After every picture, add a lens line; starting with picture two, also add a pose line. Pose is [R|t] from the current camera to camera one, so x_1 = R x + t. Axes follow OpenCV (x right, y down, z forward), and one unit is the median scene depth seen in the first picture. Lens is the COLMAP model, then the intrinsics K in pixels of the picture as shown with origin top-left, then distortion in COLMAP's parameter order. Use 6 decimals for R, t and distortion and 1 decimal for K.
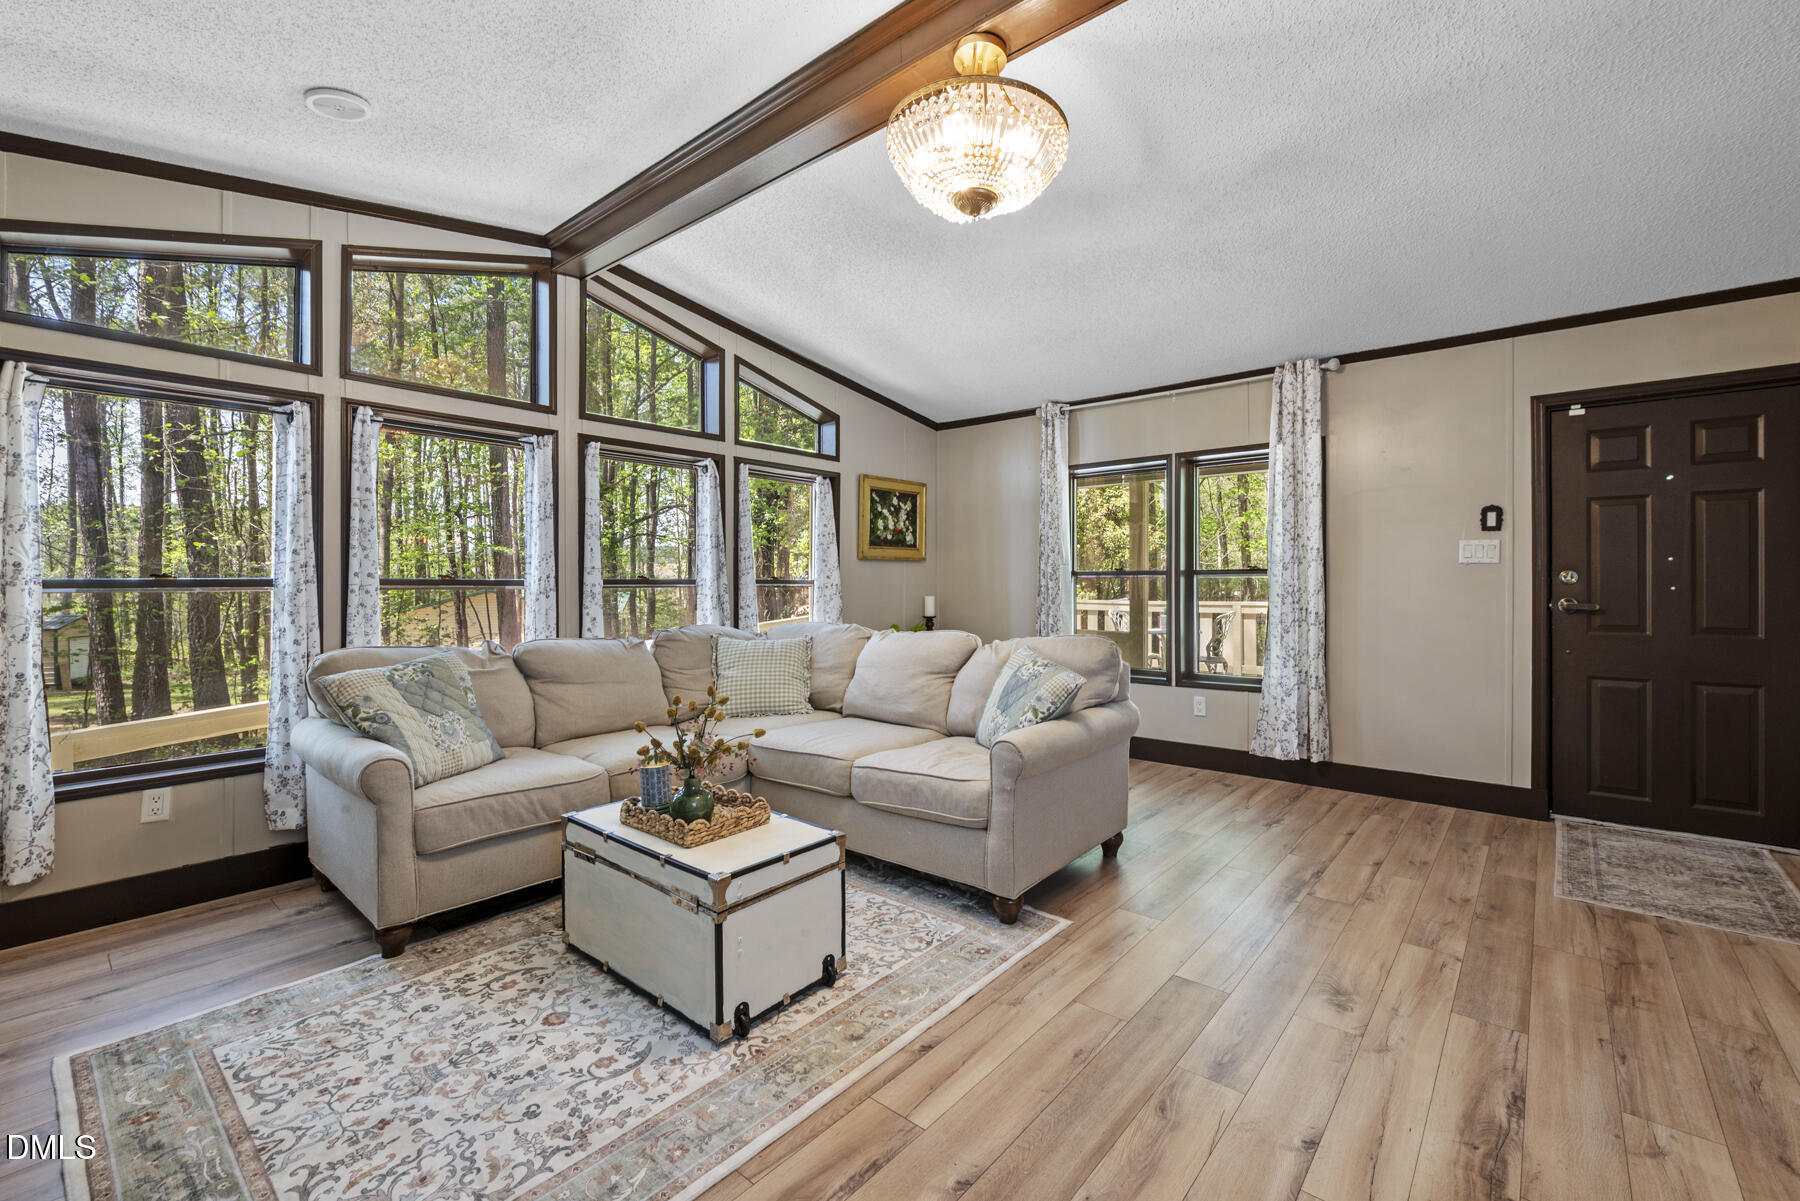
lens RADIAL K [[764.1, 0, 908.3], [0, 764.1, 578.3], [0, 0, 1]] dist [-0.002861, -0.000447]
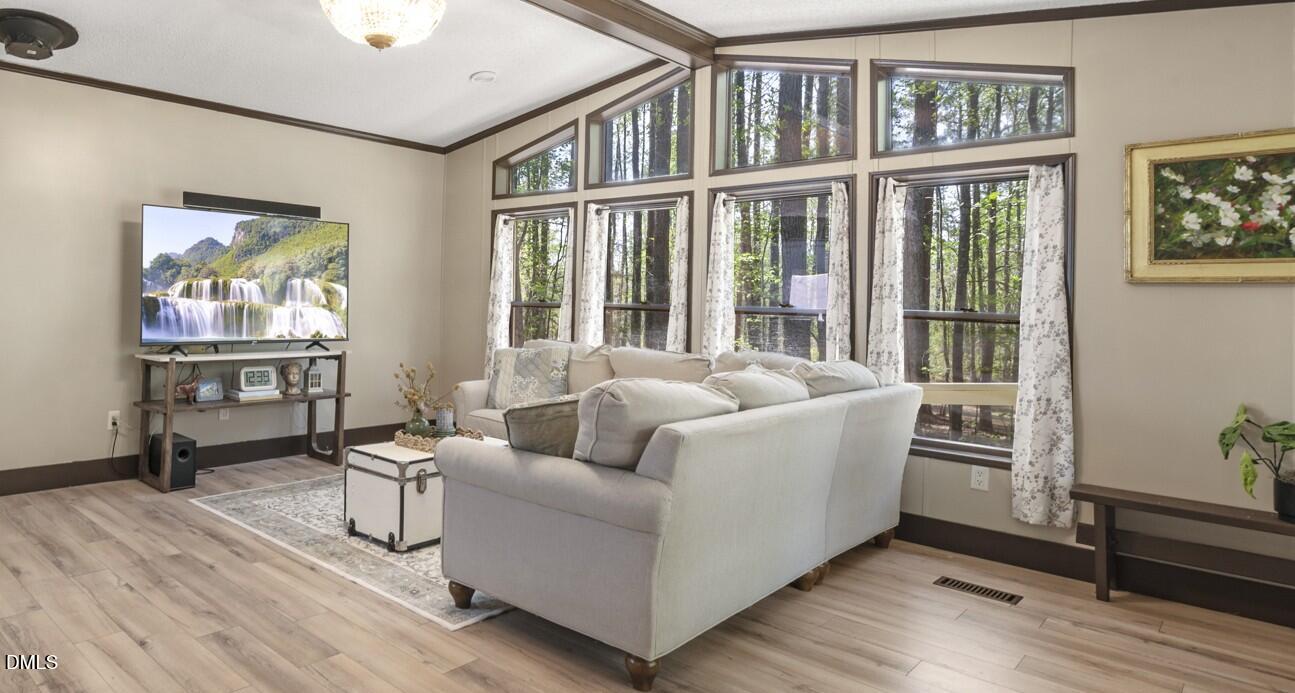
lens RADIAL K [[758.8, 0, 491.2], [0, 758.8, 287.1], [0, 0, 1]] dist [0.003279, -0.002284]
pose [[-0.109830, -0.005537, -0.993935, 0.875658], [-0.011641, 0.999923, -0.004284, -0.018327], [0.993882, 0.011100, -0.109886, 0.804700]]
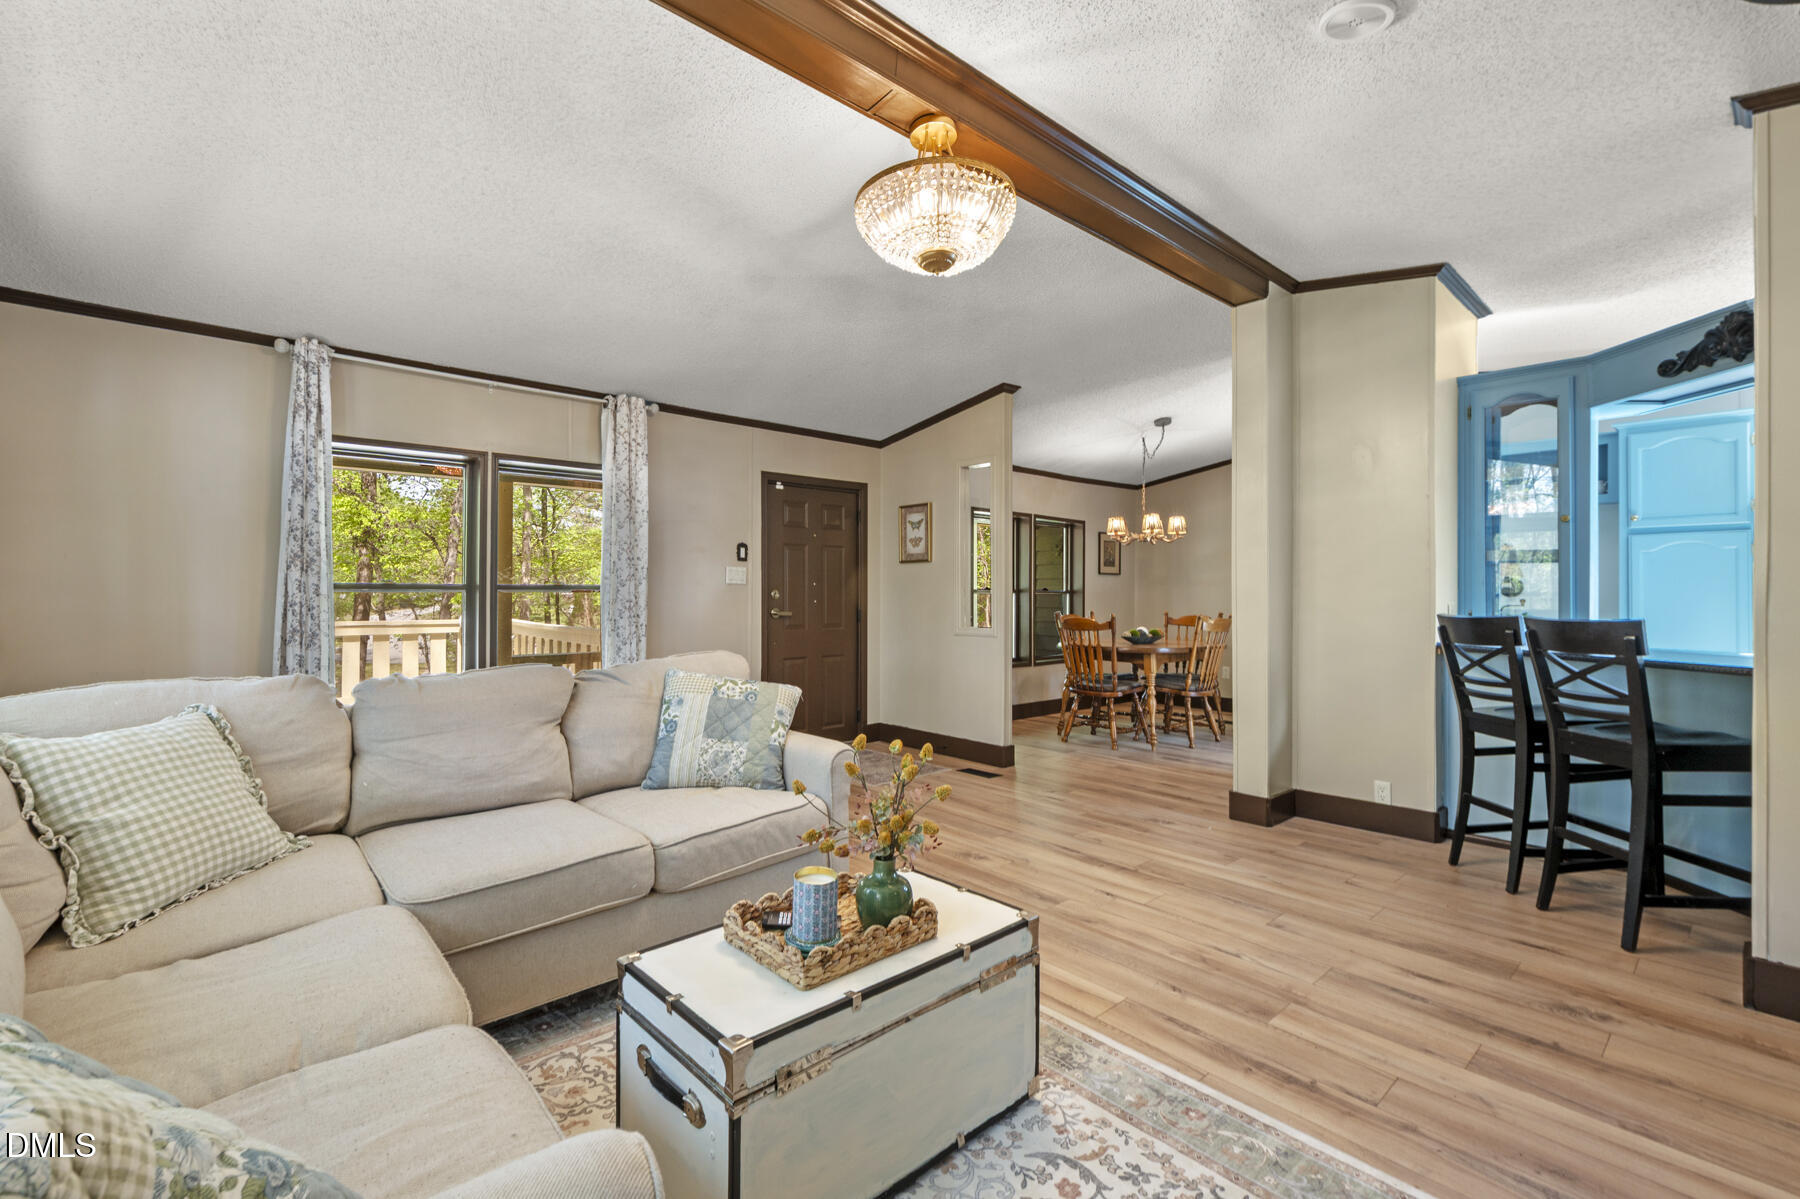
lens RADIAL K [[779.3, 0, 902.7], [0, 779.3, 584.6], [0, 0, 1]] dist [0.001058, 0.000160]
pose [[0.132424, 0.017020, 0.991047, -0.609801], [-0.004283, 0.999853, -0.016599, 0.003385], [-0.991184, -0.002046, 0.132478, 0.519055]]
